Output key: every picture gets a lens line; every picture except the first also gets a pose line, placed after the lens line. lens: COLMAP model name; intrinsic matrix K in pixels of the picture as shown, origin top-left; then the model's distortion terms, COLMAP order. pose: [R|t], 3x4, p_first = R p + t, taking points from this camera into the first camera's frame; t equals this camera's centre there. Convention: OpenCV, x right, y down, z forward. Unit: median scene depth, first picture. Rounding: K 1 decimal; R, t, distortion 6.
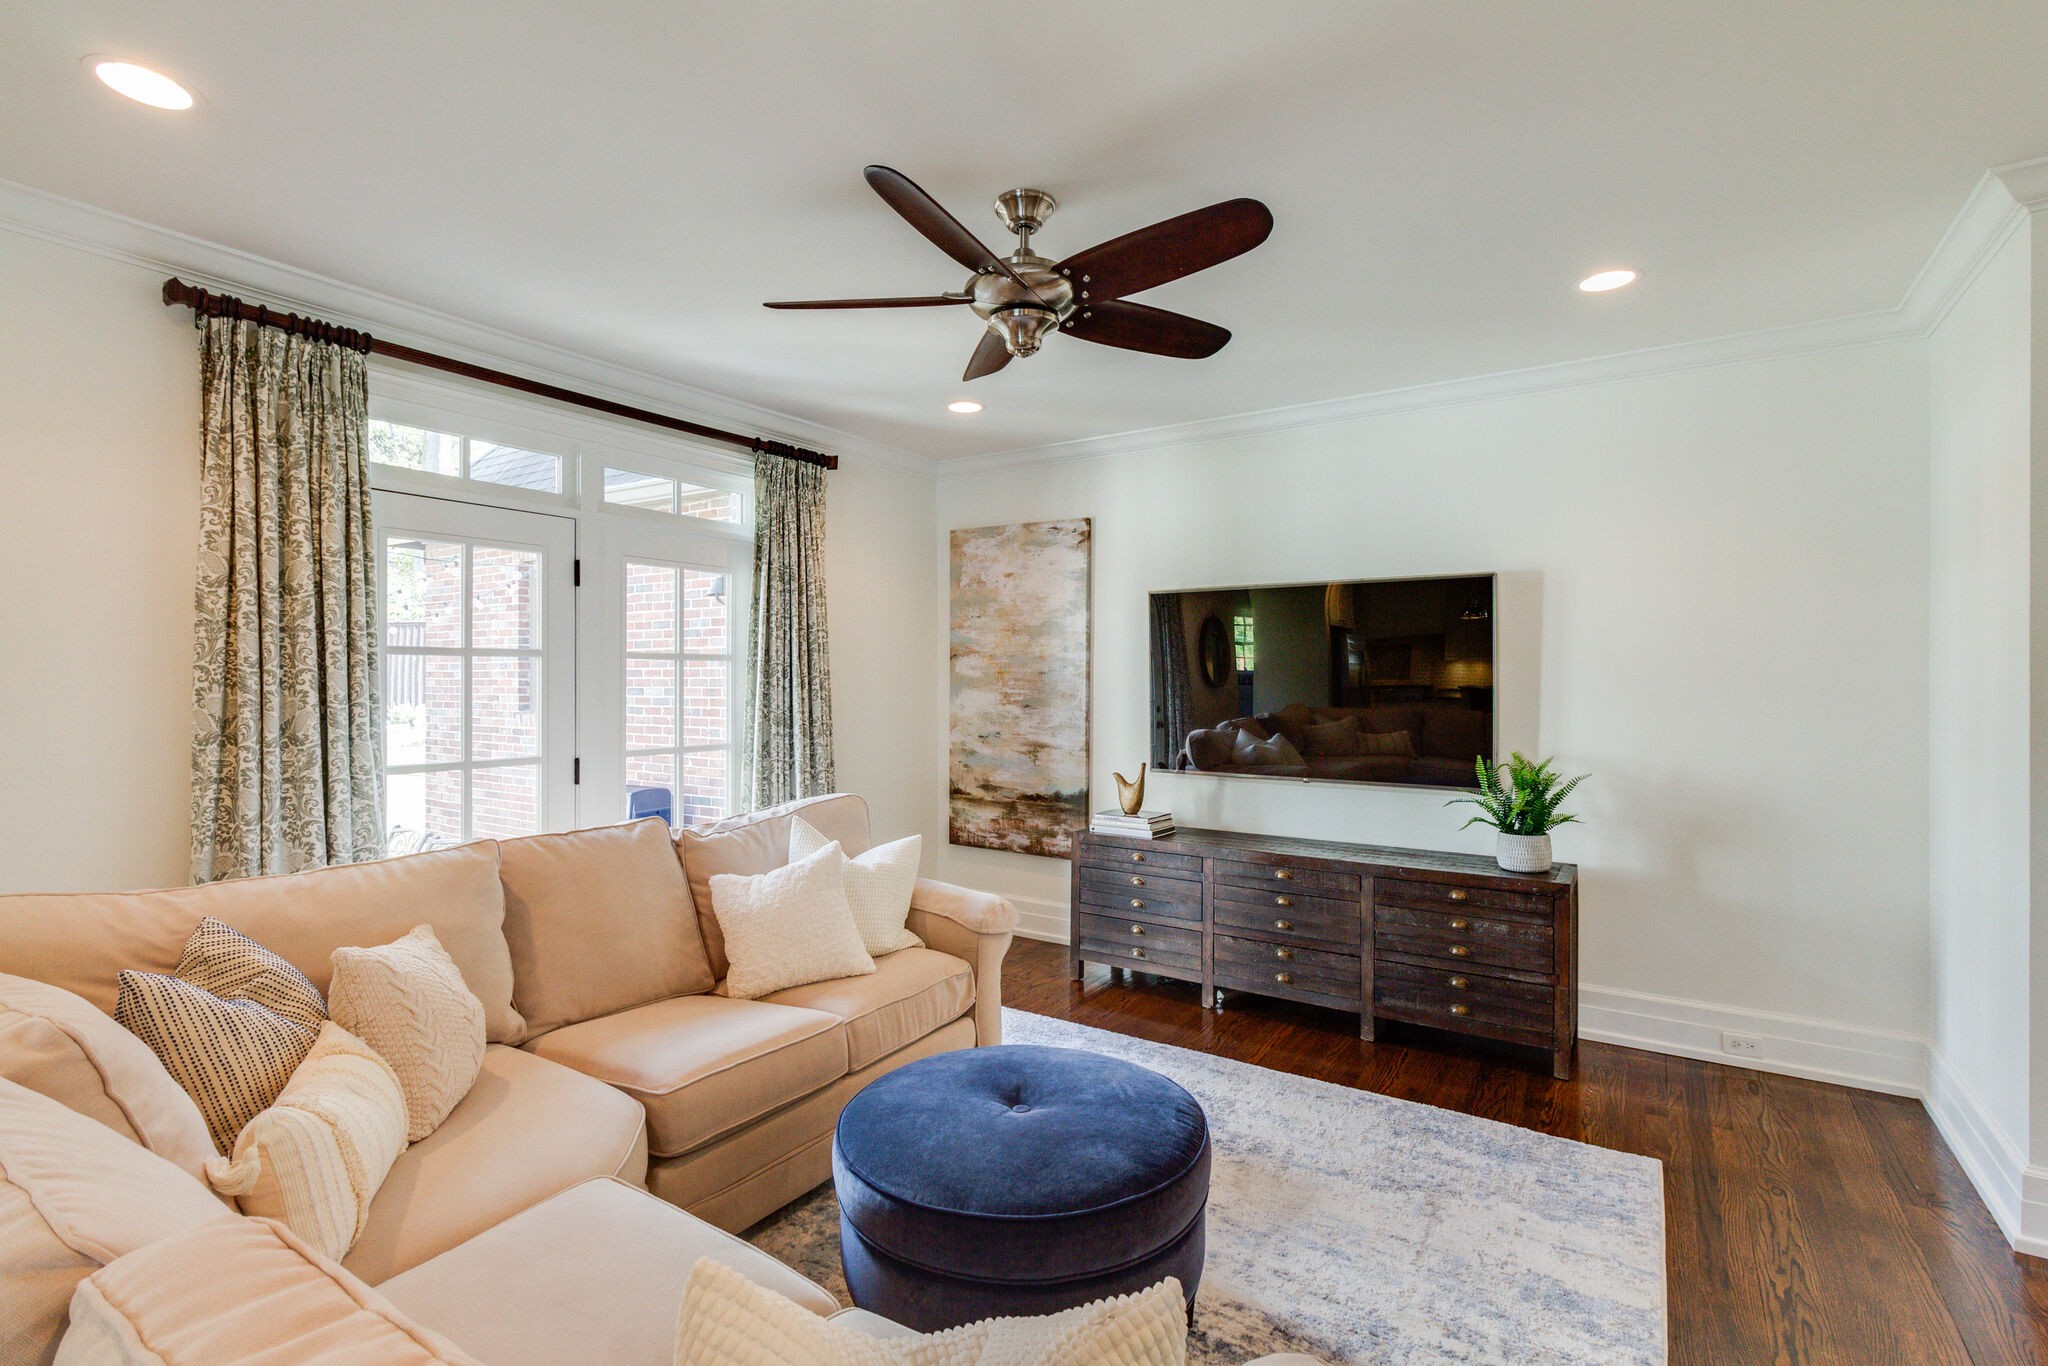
lens RADIAL K [[965.6, 0, 1016.4], [0, 965.6, 676.5], [0, 0, 1]] dist [0.009173, -0.000233]
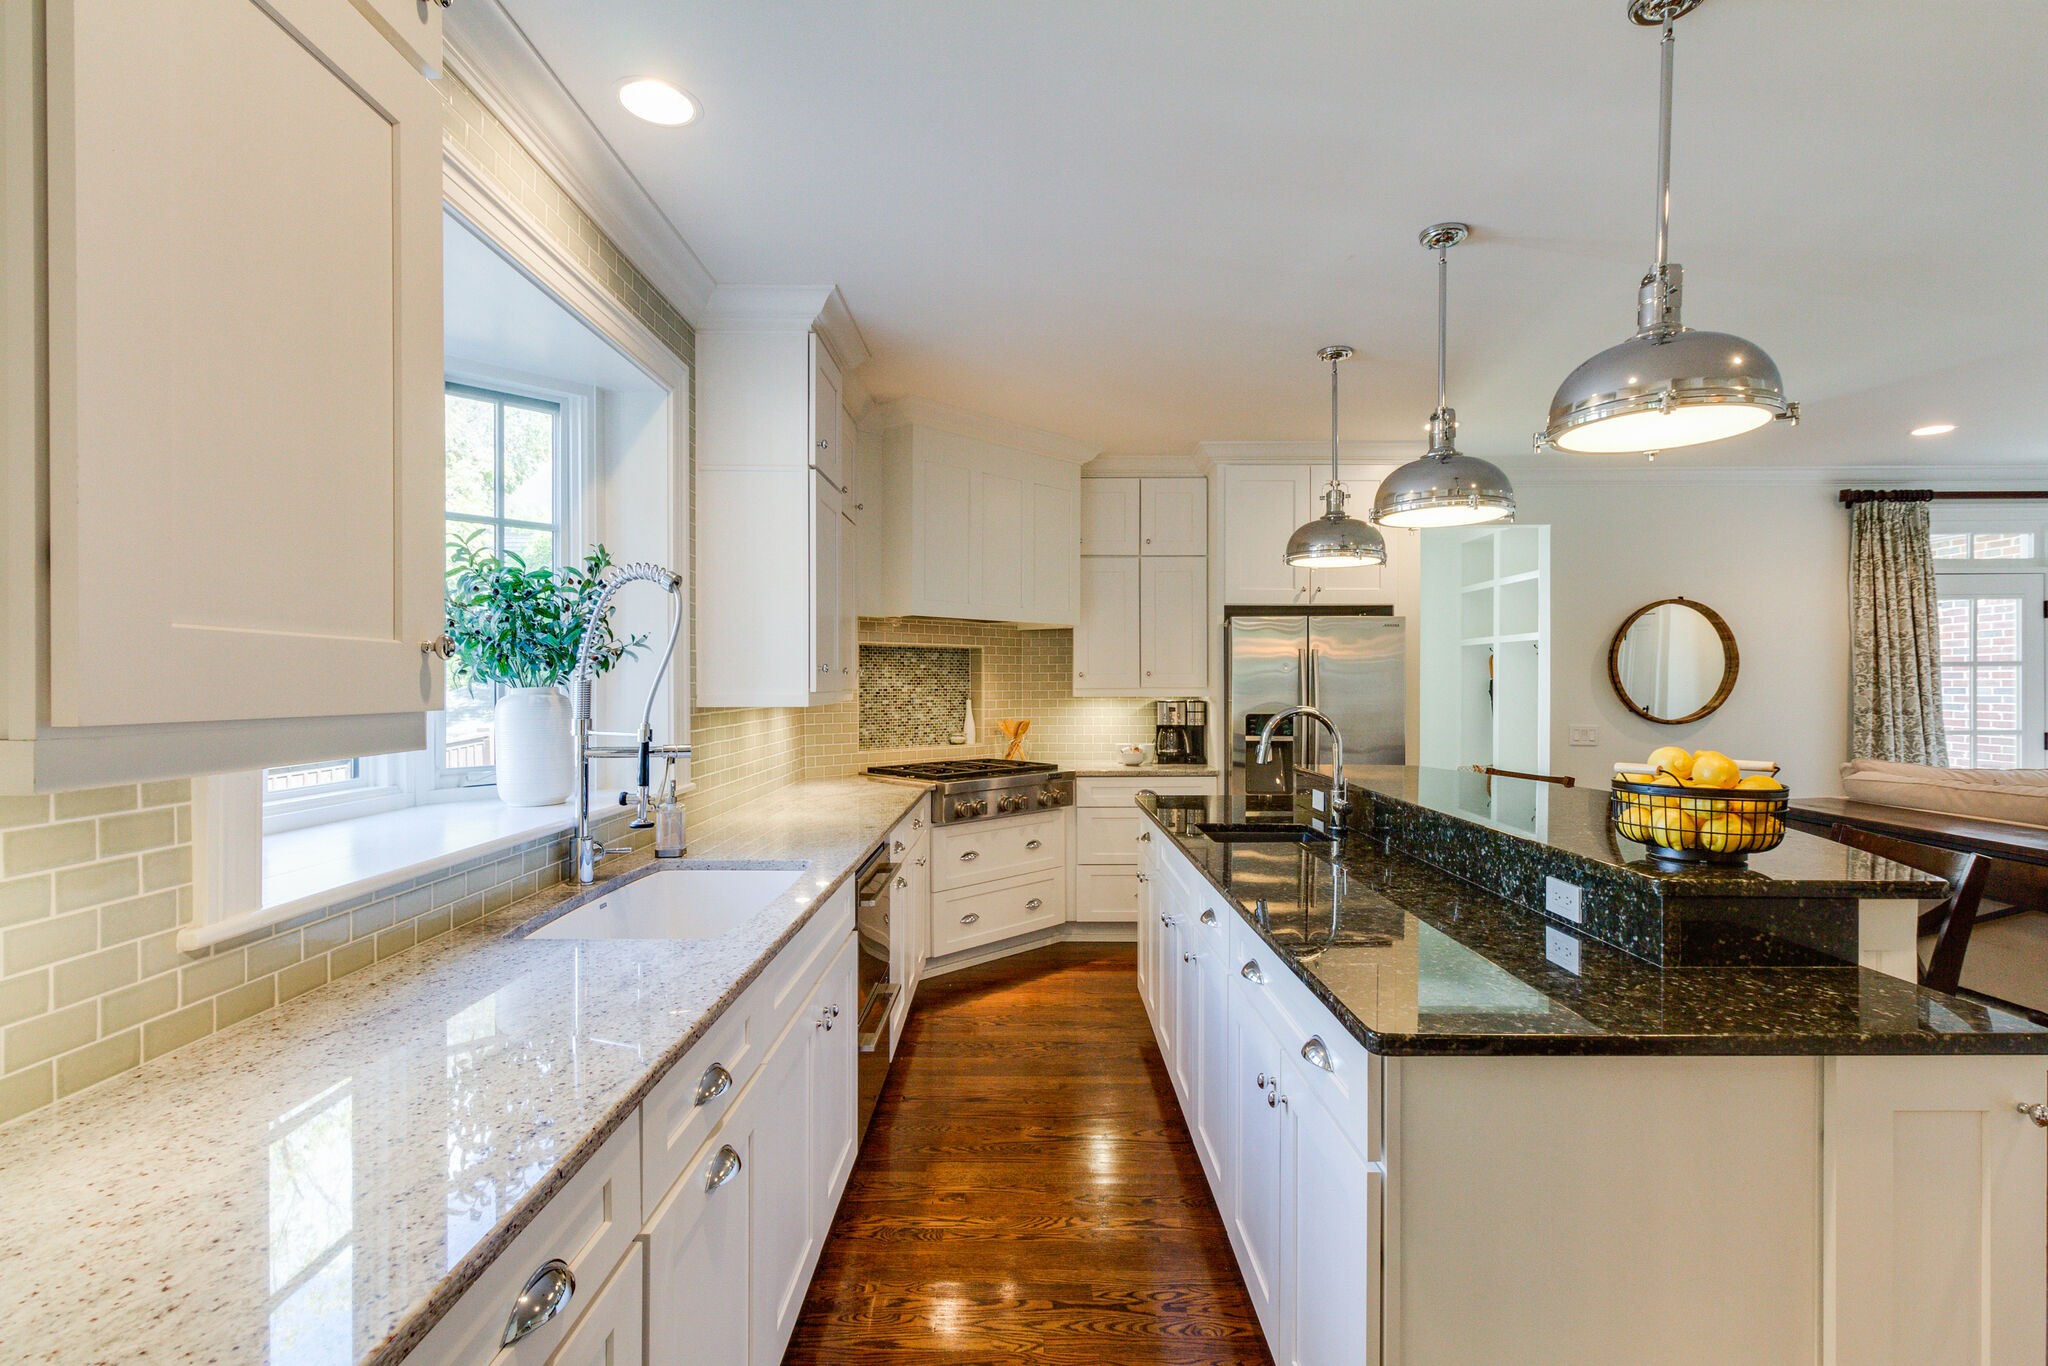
lens RADIAL K [[965.6, 0, 1026.4], [0, 965.6, 688.2], [0, 0, 1]] dist [0.009173, -0.000233]
pose [[0.563983, -0.001141, -0.825786, -0.083964], [0.007355, 0.999966, 0.003641, -0.001578], [0.825754, -0.008127, 0.563972, -0.994644]]
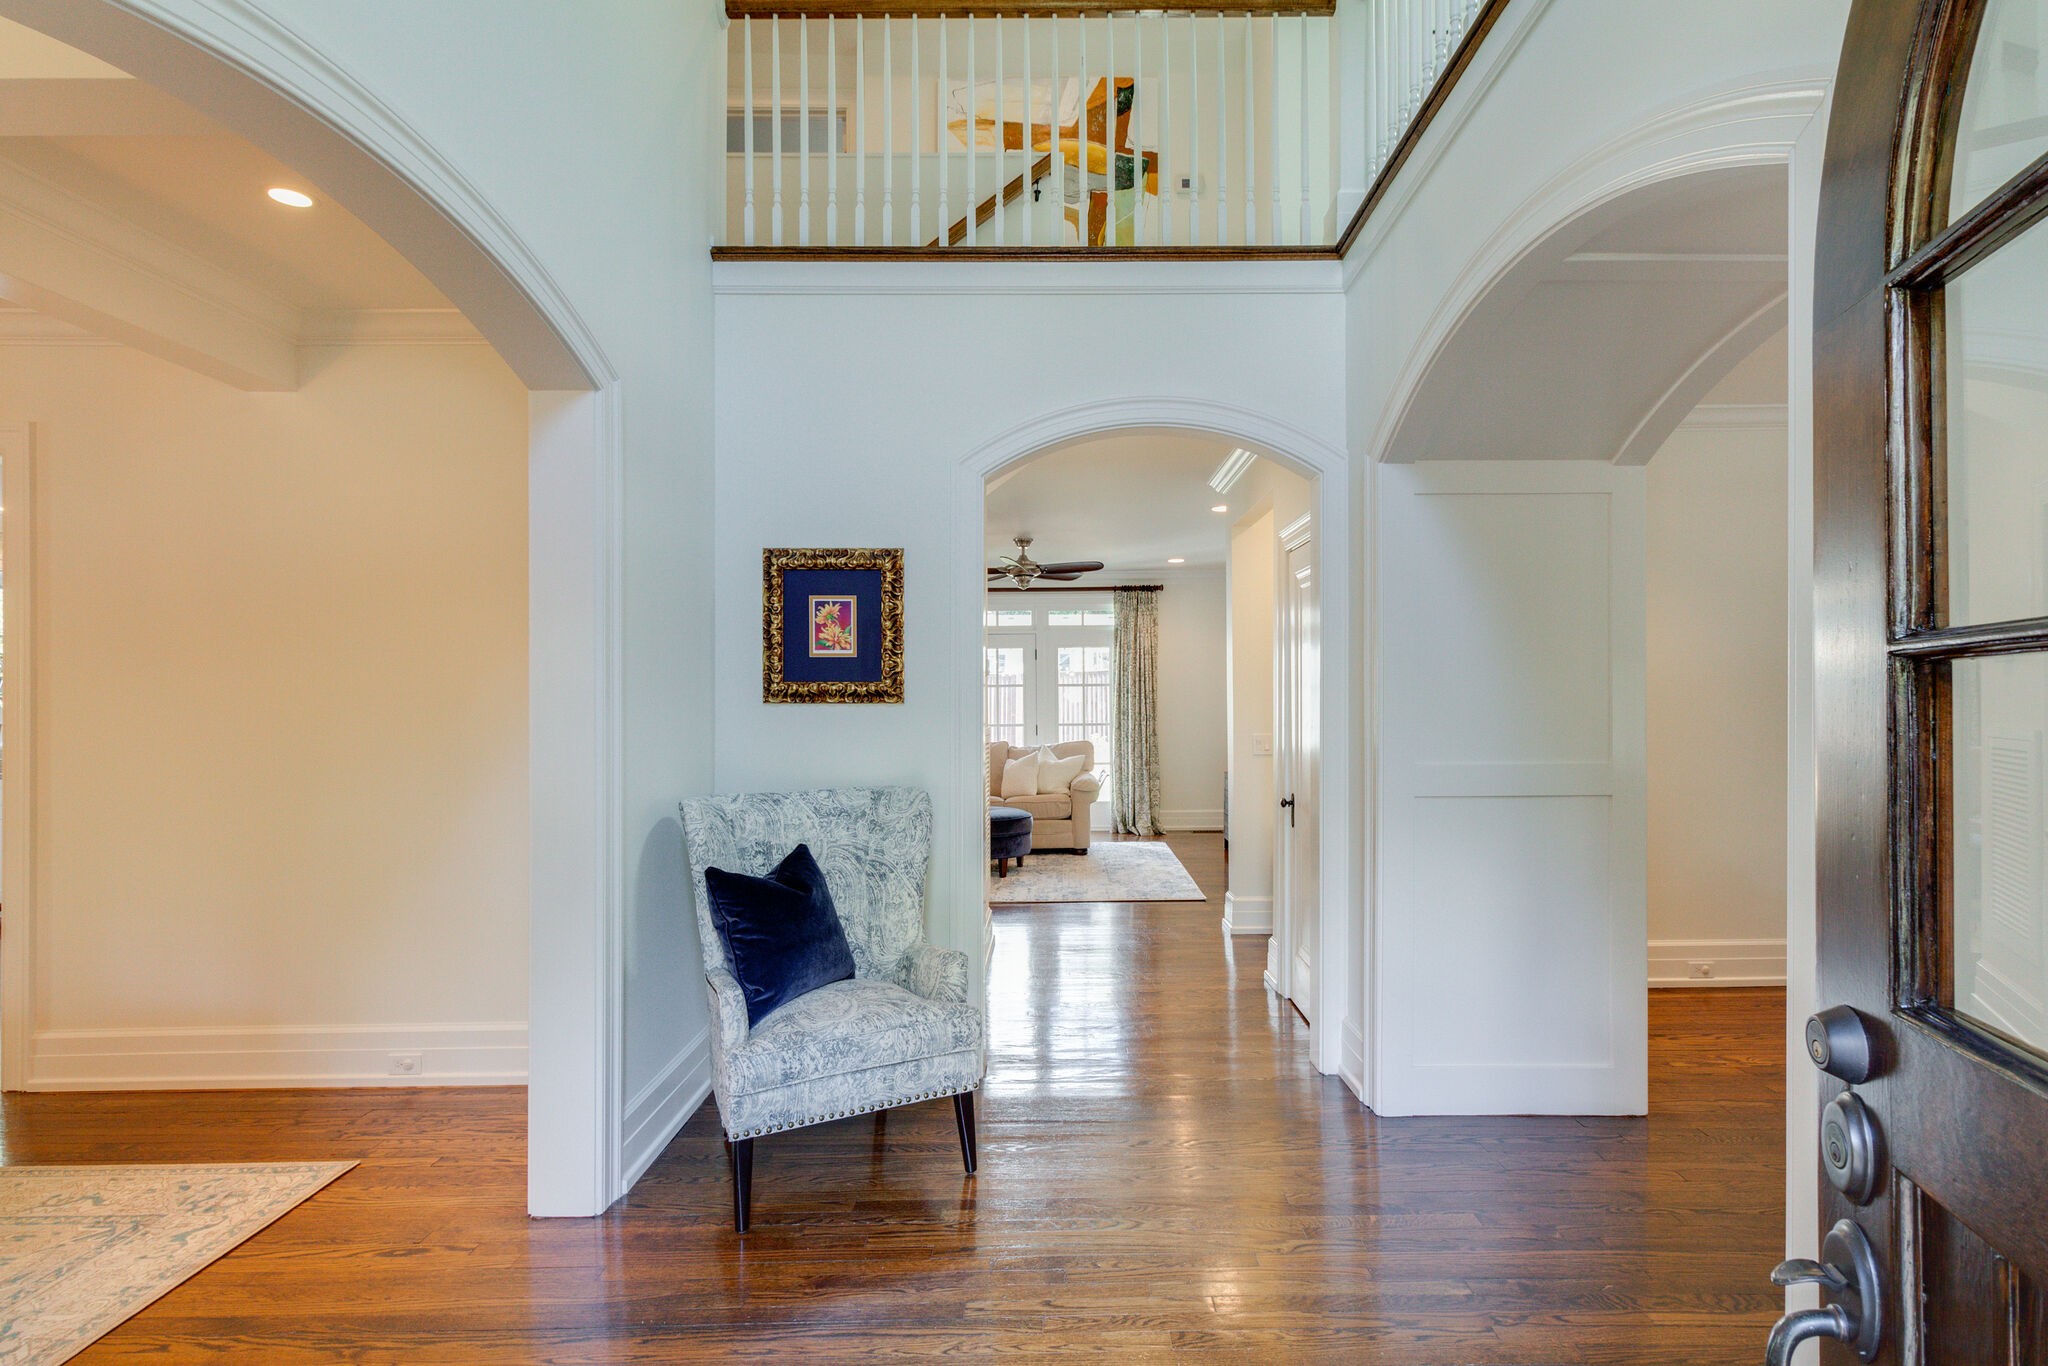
lens RADIAL K [[965.6, 0, 1016.2], [0, 965.6, 690.9], [0, 0, 1]] dist [0.009173, -0.000233]
pose [[0.522547, -0.013848, -0.852498, 1.493111], [0.009998, 0.999899, -0.010114, 0.015935], [0.852552, -0.003238, 0.522633, -0.357805]]
